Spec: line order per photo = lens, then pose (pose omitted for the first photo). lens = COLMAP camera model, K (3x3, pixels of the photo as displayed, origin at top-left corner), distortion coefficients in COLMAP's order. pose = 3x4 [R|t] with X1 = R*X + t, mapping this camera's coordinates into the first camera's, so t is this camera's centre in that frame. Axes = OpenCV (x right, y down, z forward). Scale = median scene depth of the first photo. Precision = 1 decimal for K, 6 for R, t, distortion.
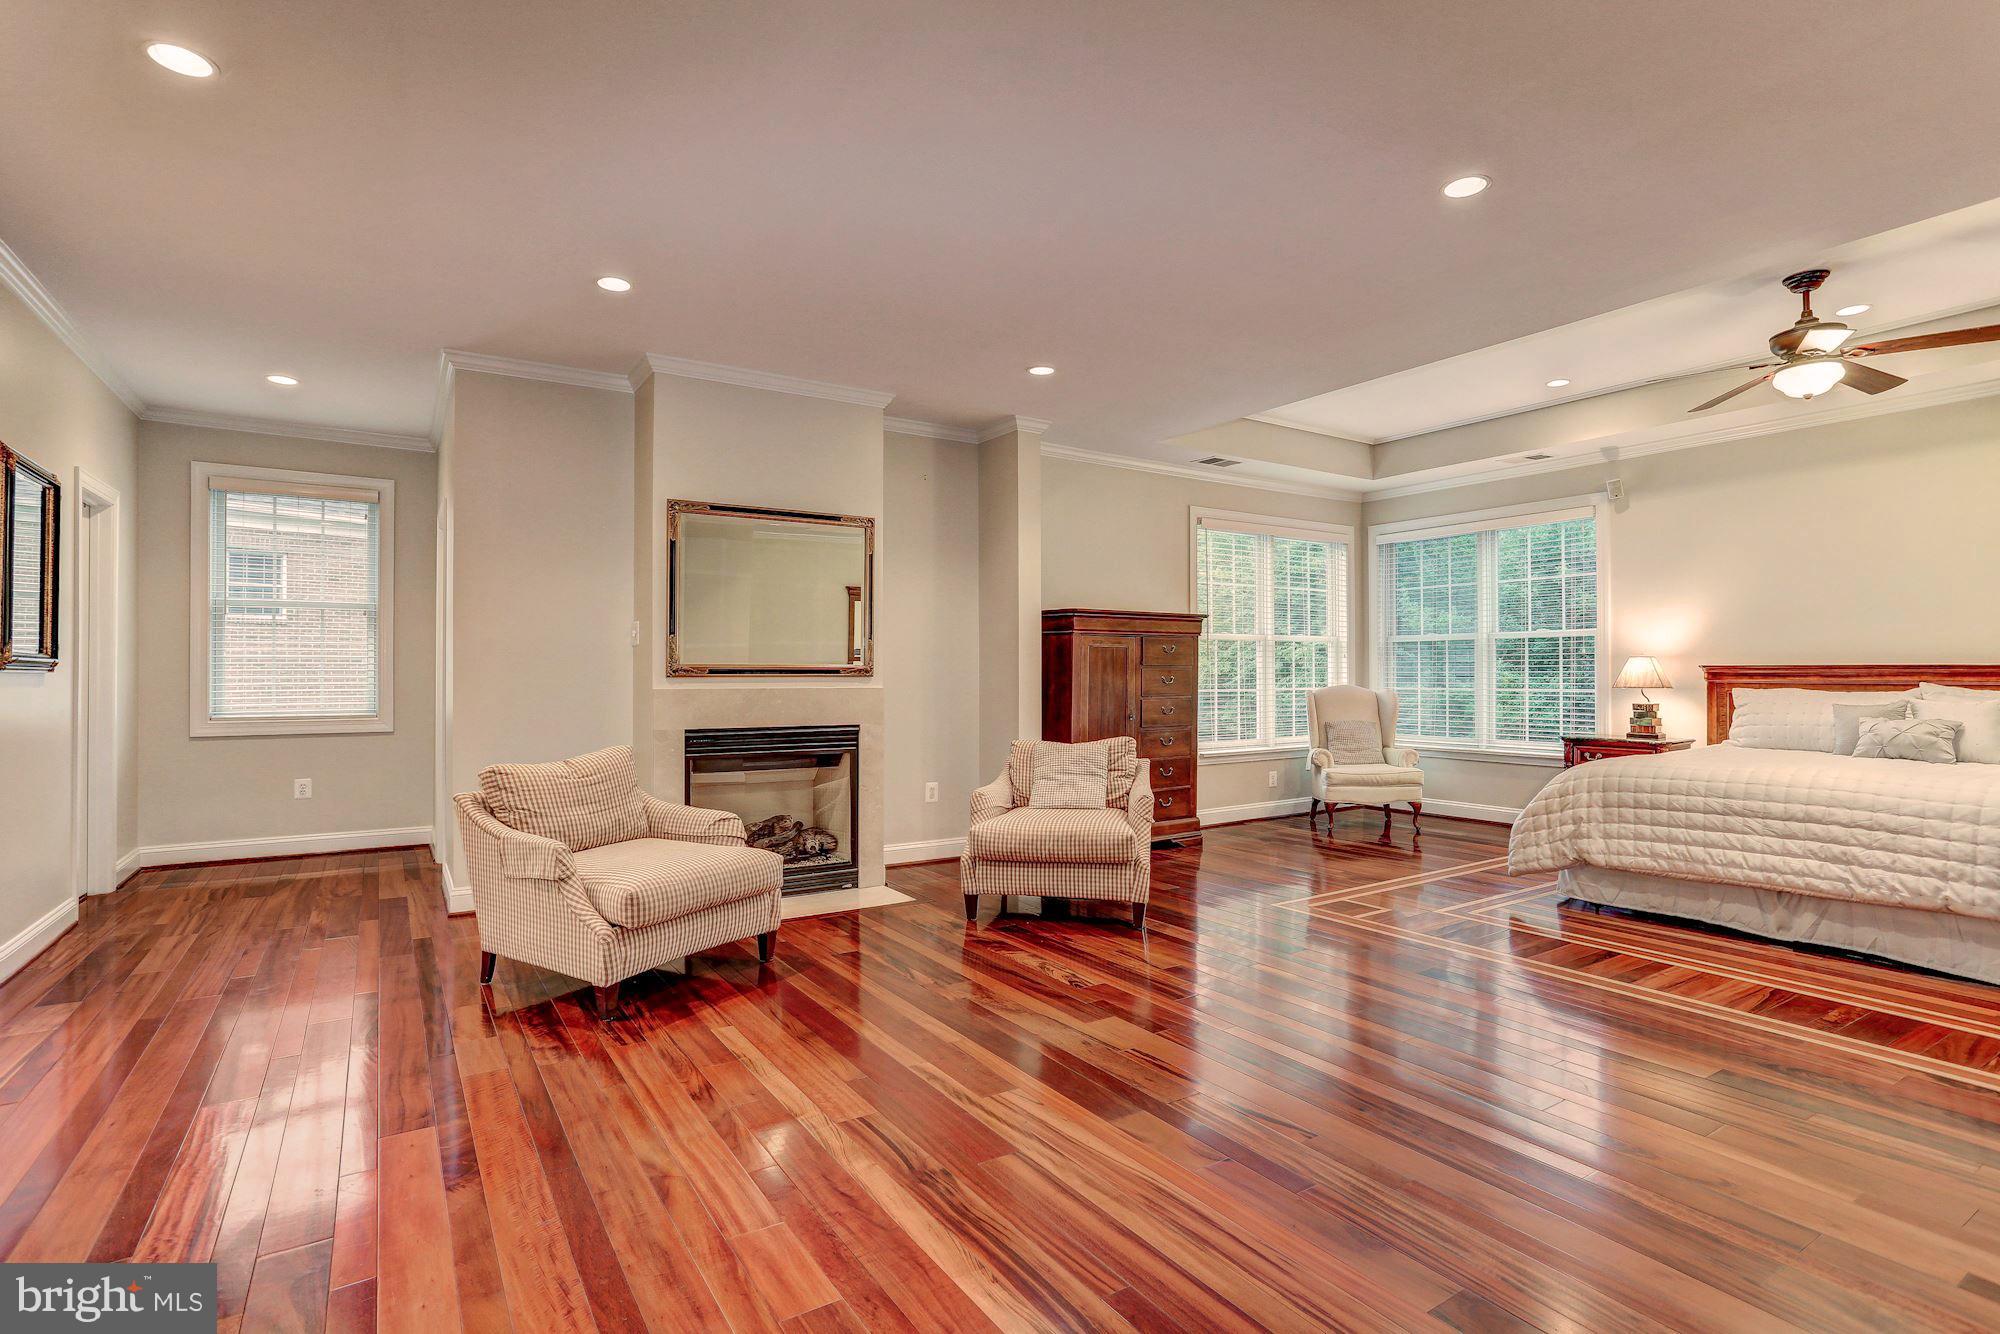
lens RADIAL K [[974.3, 0, 1000.0], [0, 974.3, 667.0], [0, 0, 1]] dist [-0.015227, 0.000436]
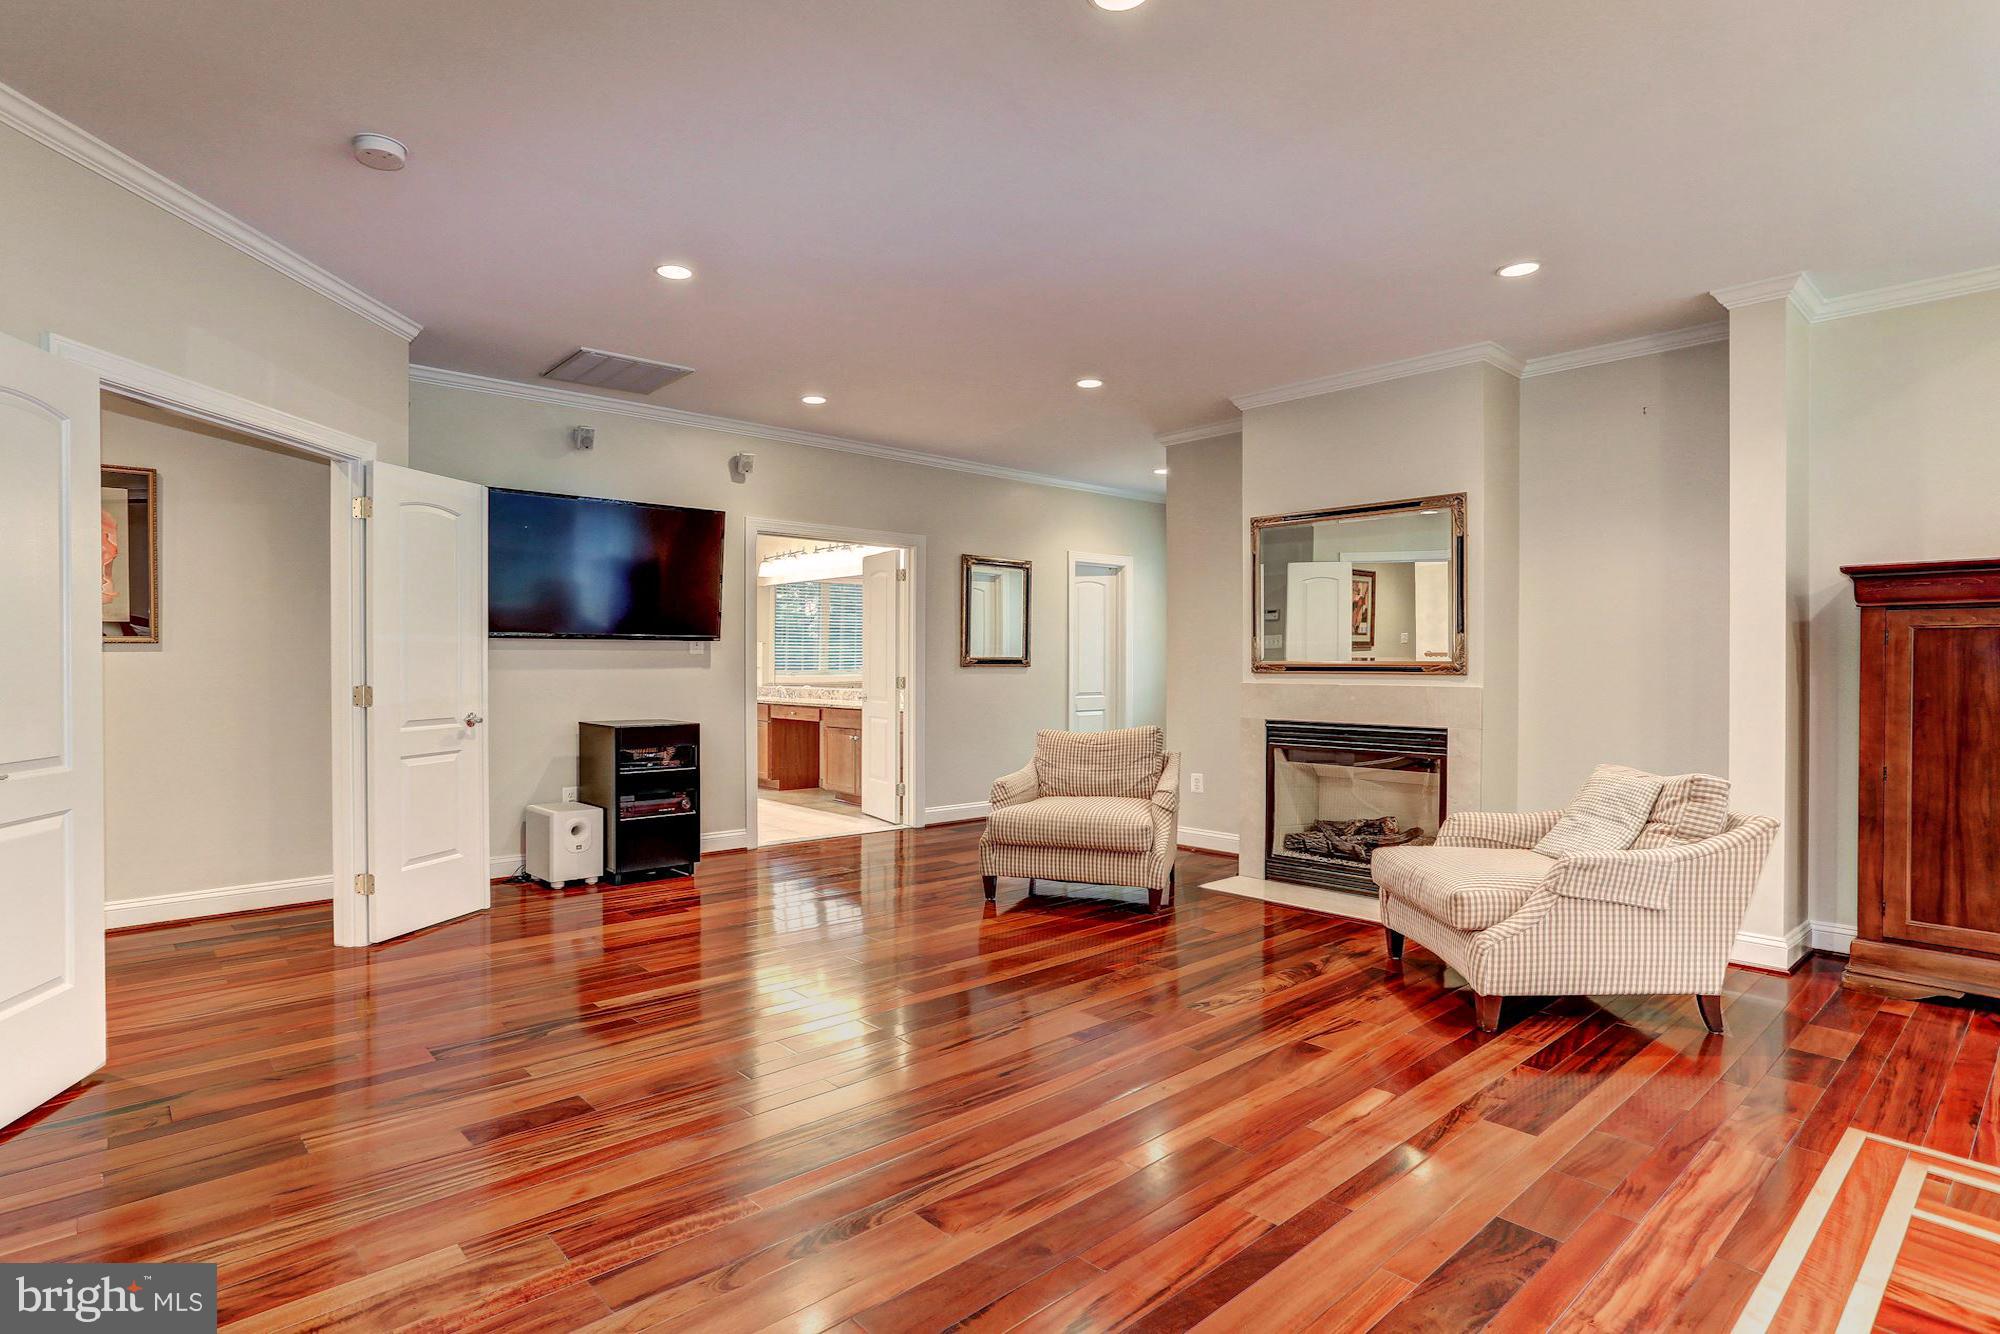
lens RADIAL K [[974.3, 0, 1000.0], [0, 974.3, 667.0], [0, 0, 1]] dist [-0.015227, 0.000436]
pose [[0.198407, 0.008692, -0.980081, 0.736797], [0.007034, 0.999922, 0.010292, -0.010626], [0.980094, -0.008936, 0.198331, 0.480212]]
